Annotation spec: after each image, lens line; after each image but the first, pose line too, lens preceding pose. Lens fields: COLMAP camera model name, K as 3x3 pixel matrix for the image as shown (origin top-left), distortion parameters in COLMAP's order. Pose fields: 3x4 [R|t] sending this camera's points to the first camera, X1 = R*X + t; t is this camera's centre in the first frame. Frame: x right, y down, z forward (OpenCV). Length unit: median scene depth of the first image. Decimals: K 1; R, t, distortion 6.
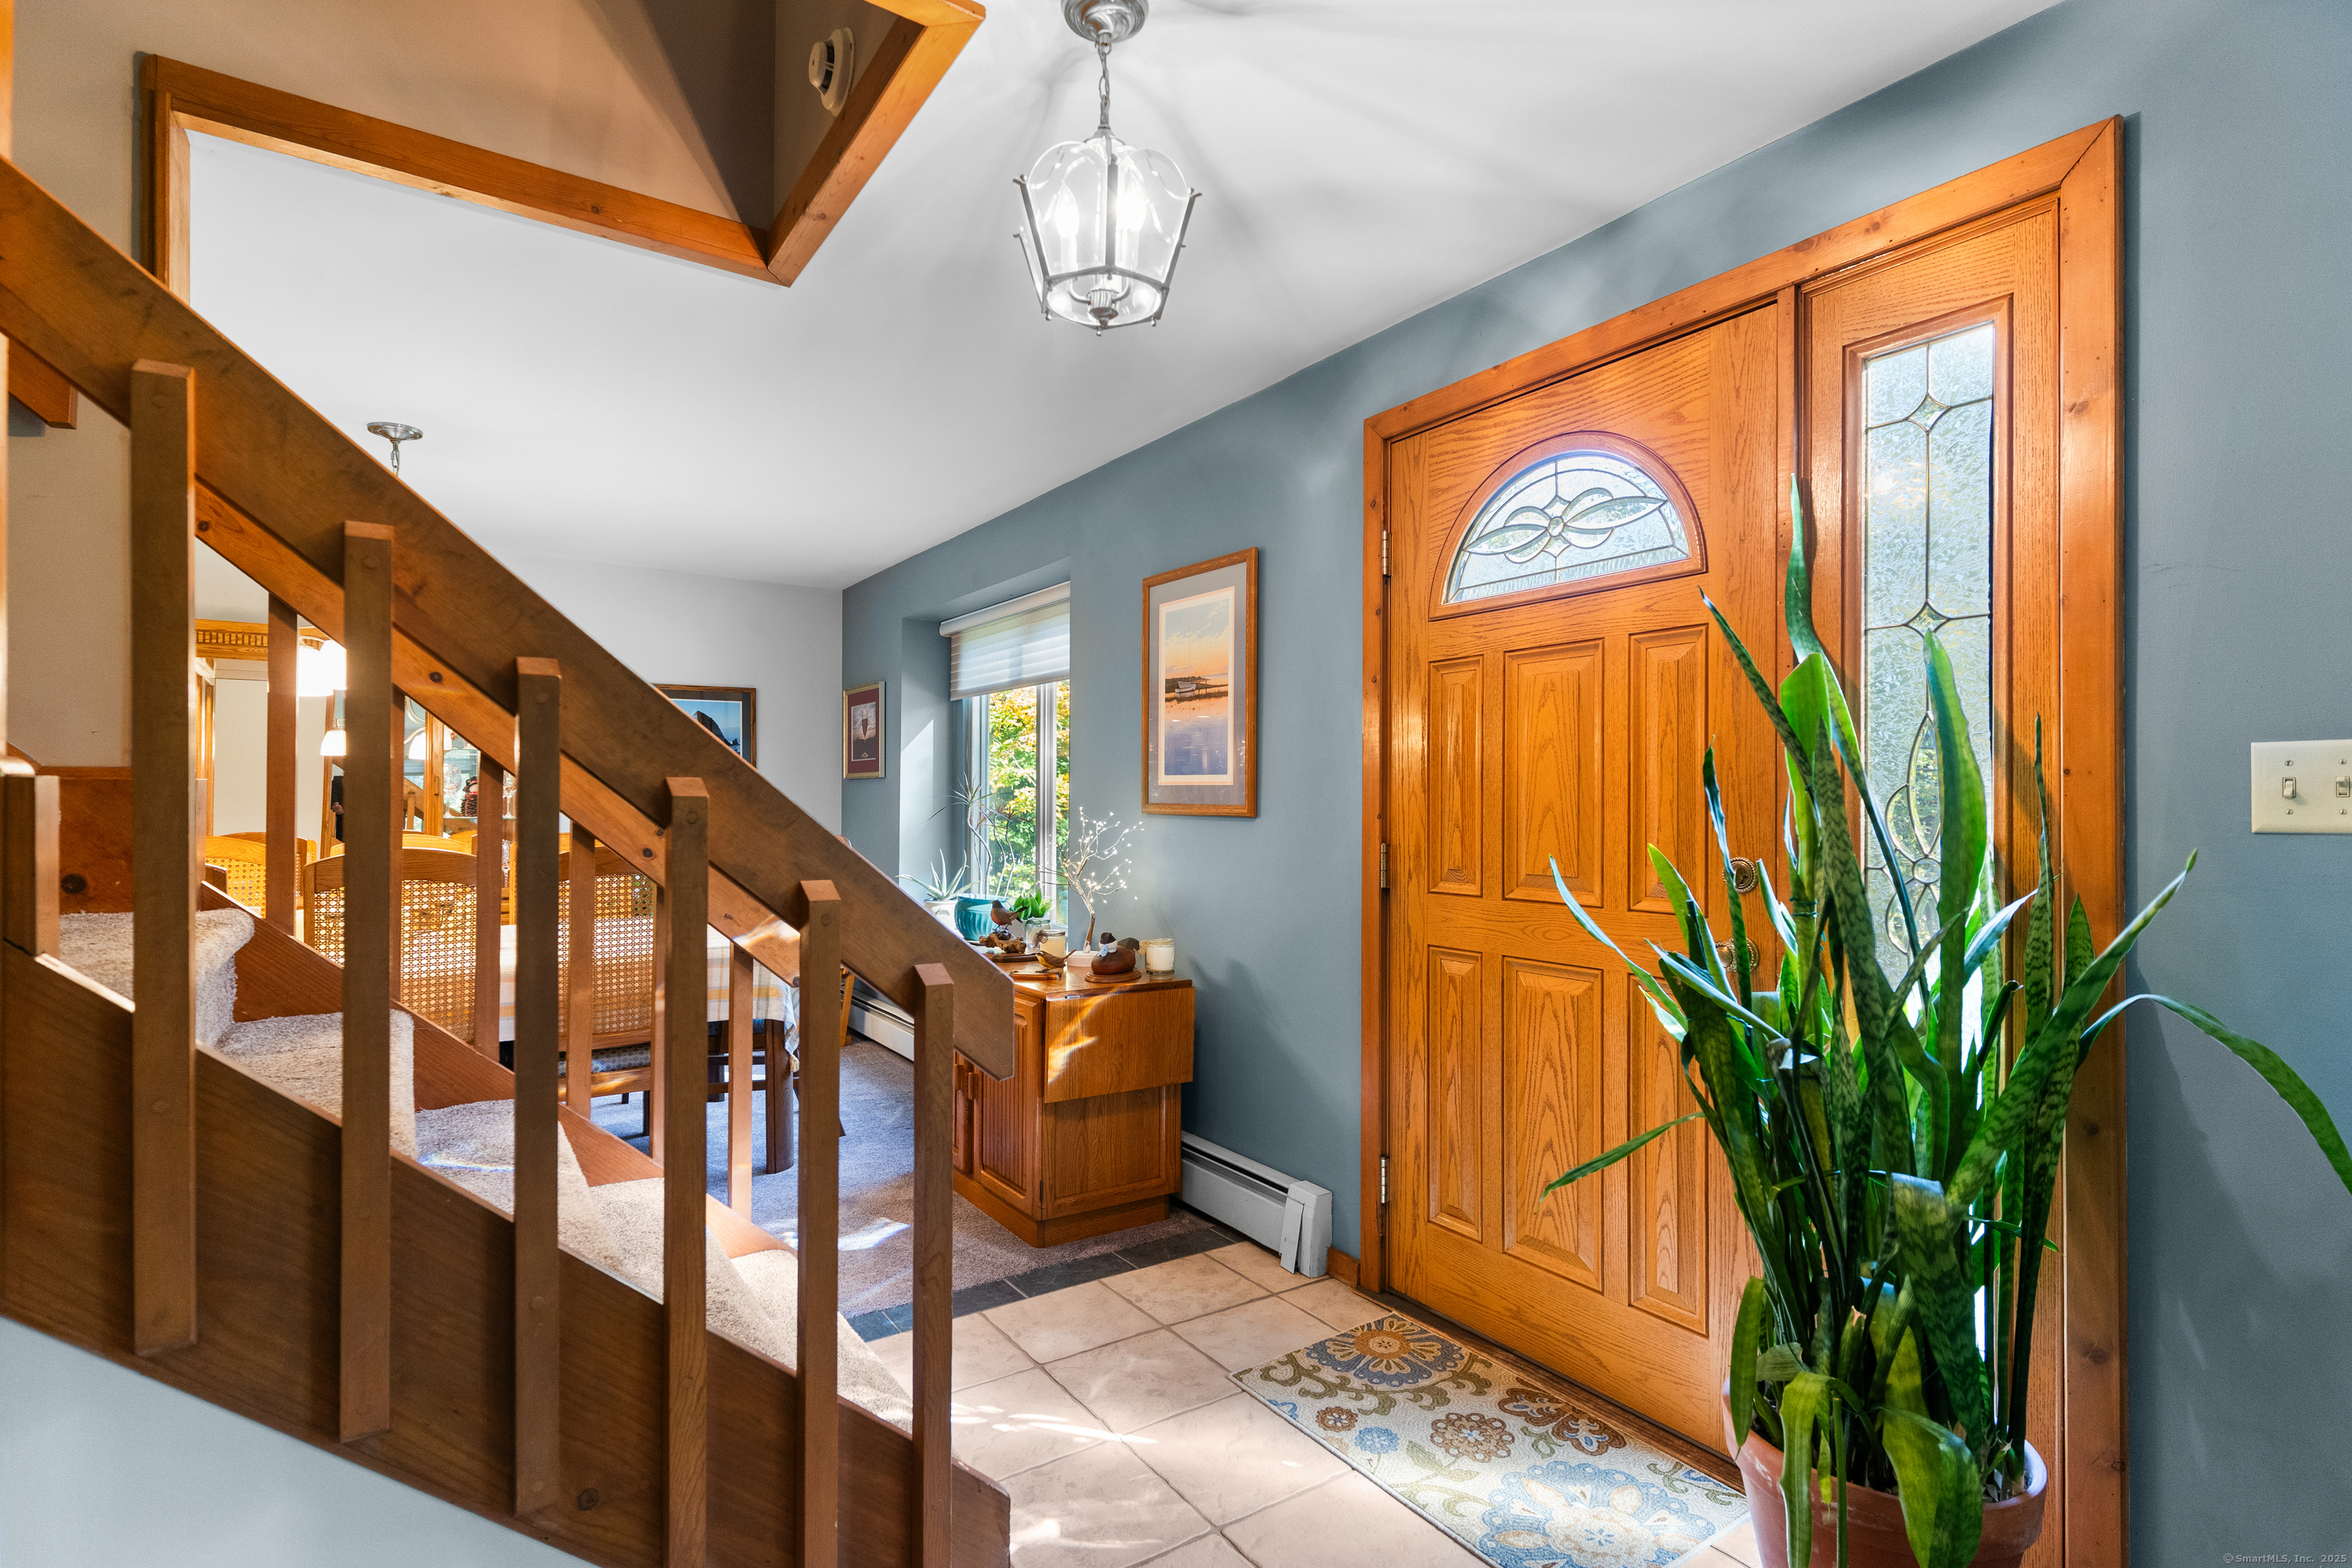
lens RADIAL K [[1134.5, 0, 1181.5], [0, 1134.5, 795.5], [0, 0, 1]] dist [0.000954, 0.000225]
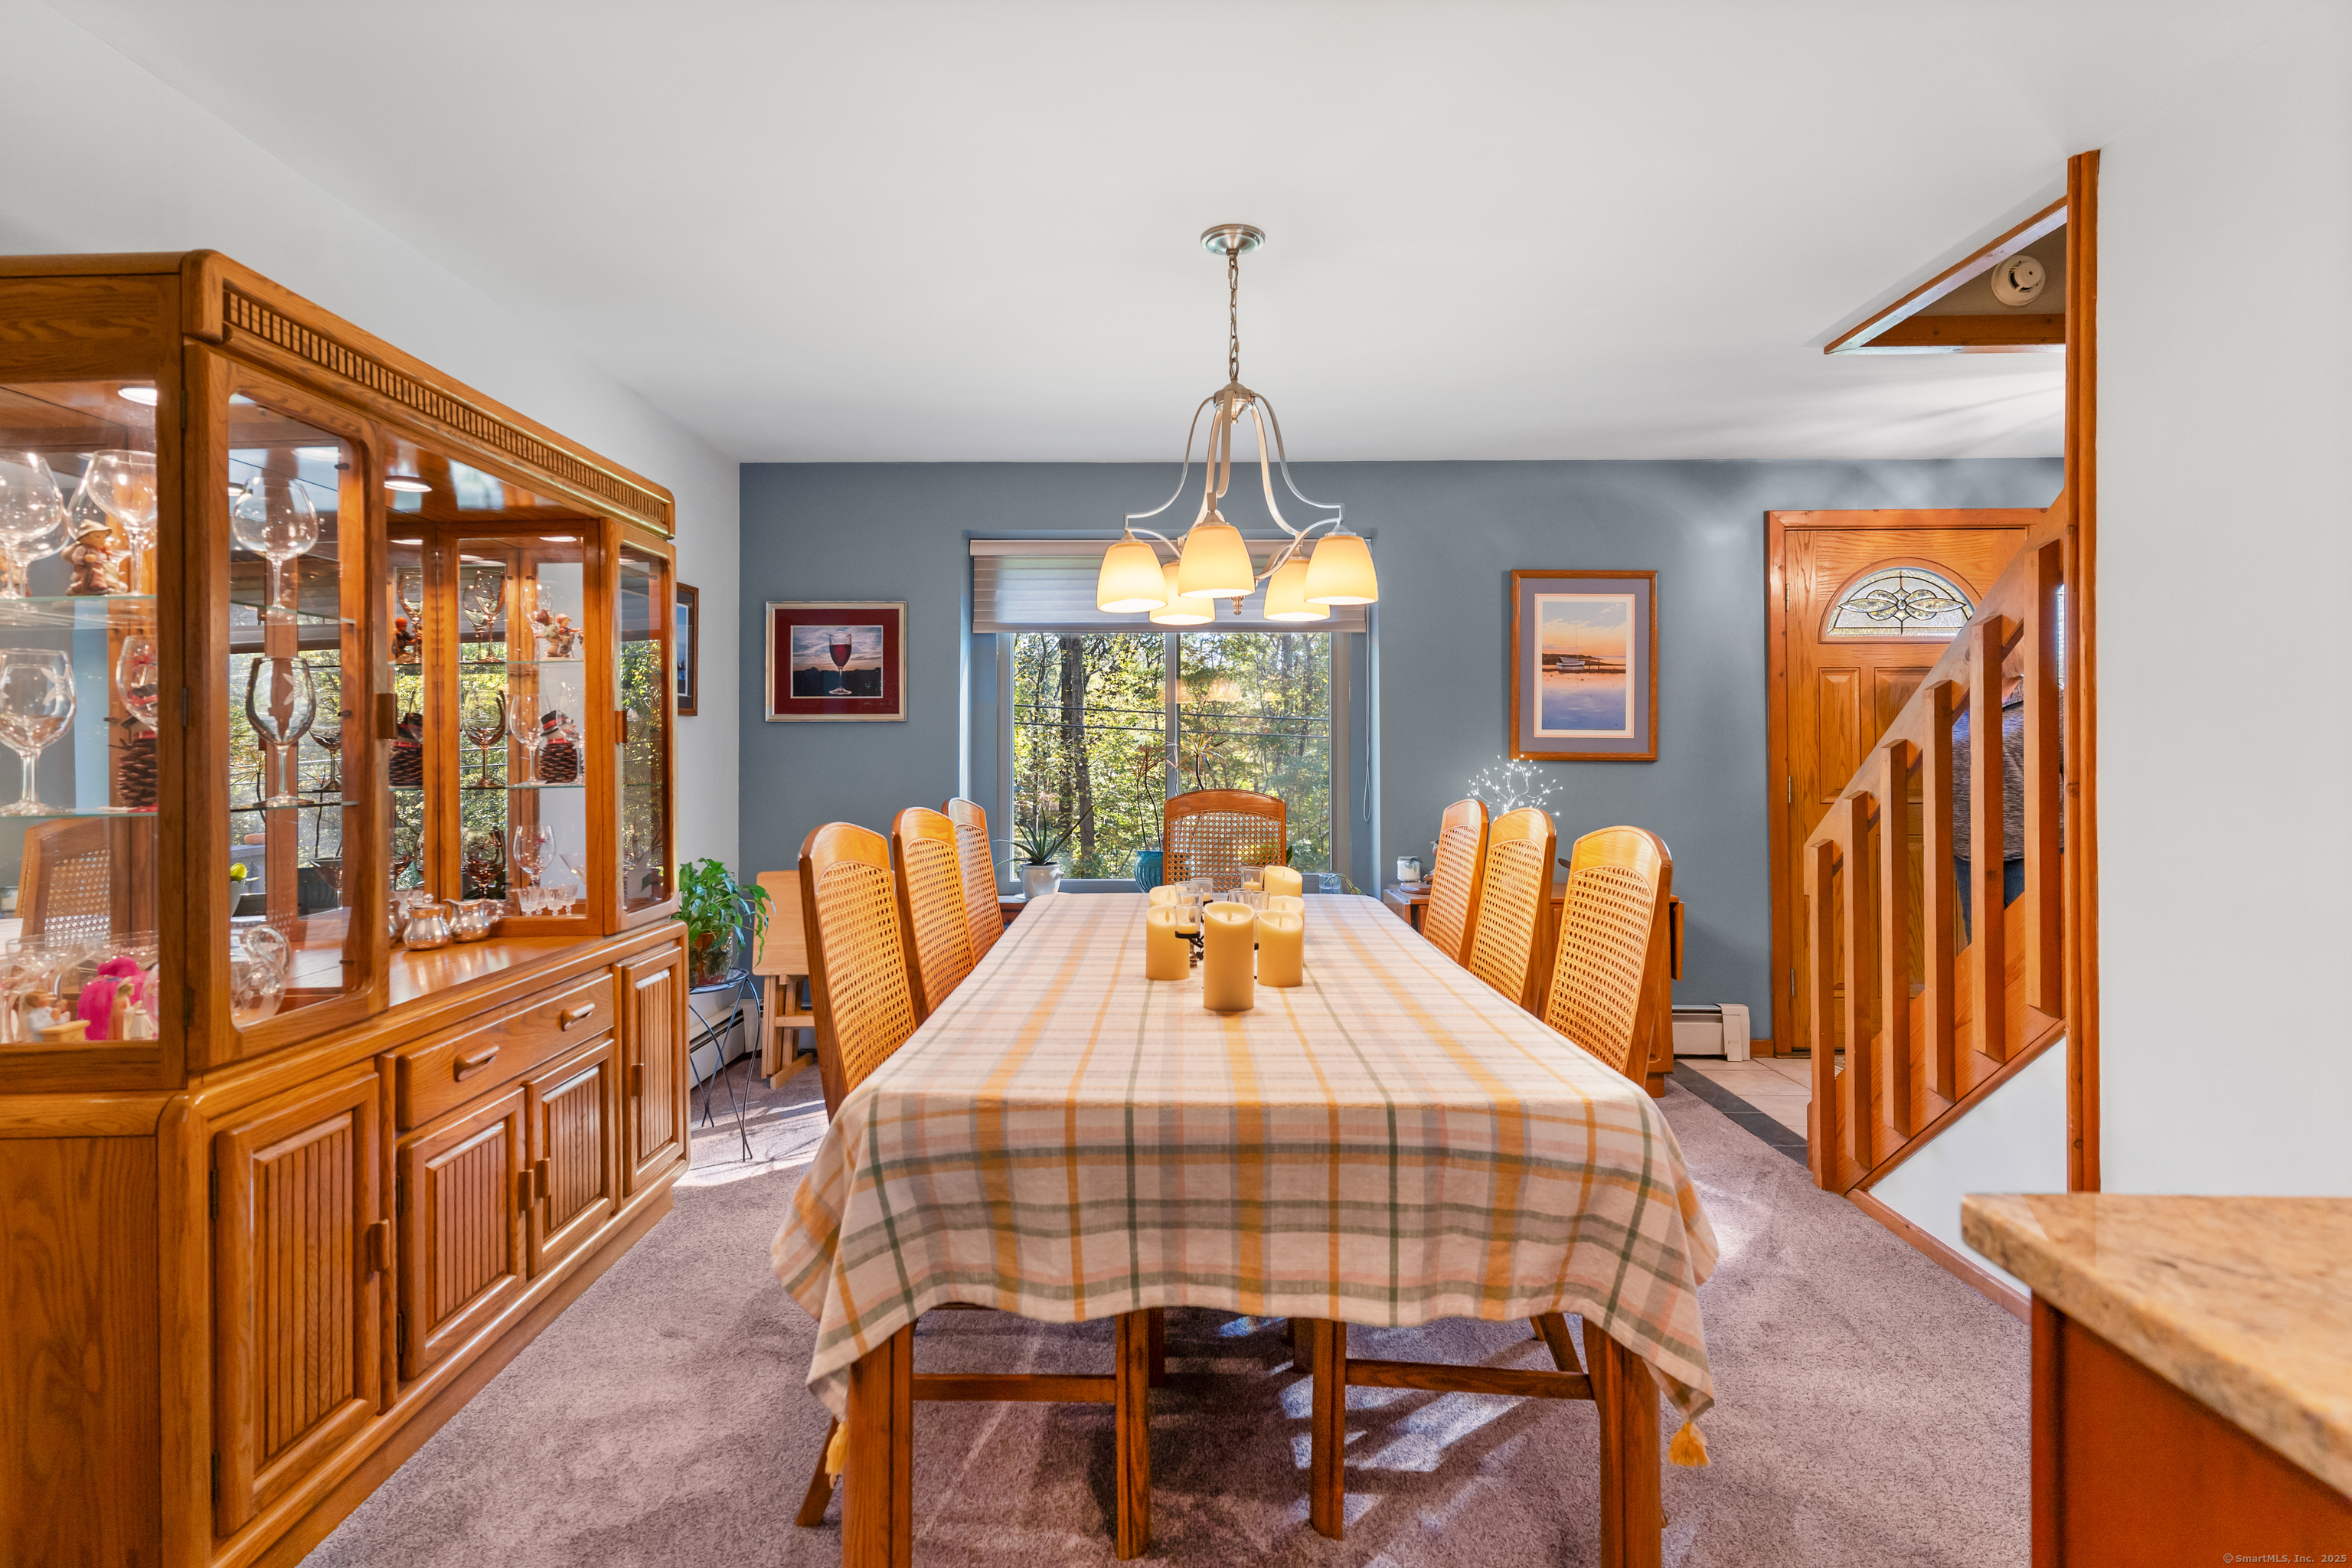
lens RADIAL K [[1134.5, 0, 1181.5], [0, 1134.5, 795.5], [0, 0, 1]] dist [0.000954, 0.000225]
pose [[0.576777, -0.003286, 0.816895, -1.395763], [-0.002839, 0.999978, 0.006027, 0.054169], [-0.816897, -0.005795, 0.576755, 0.645581]]
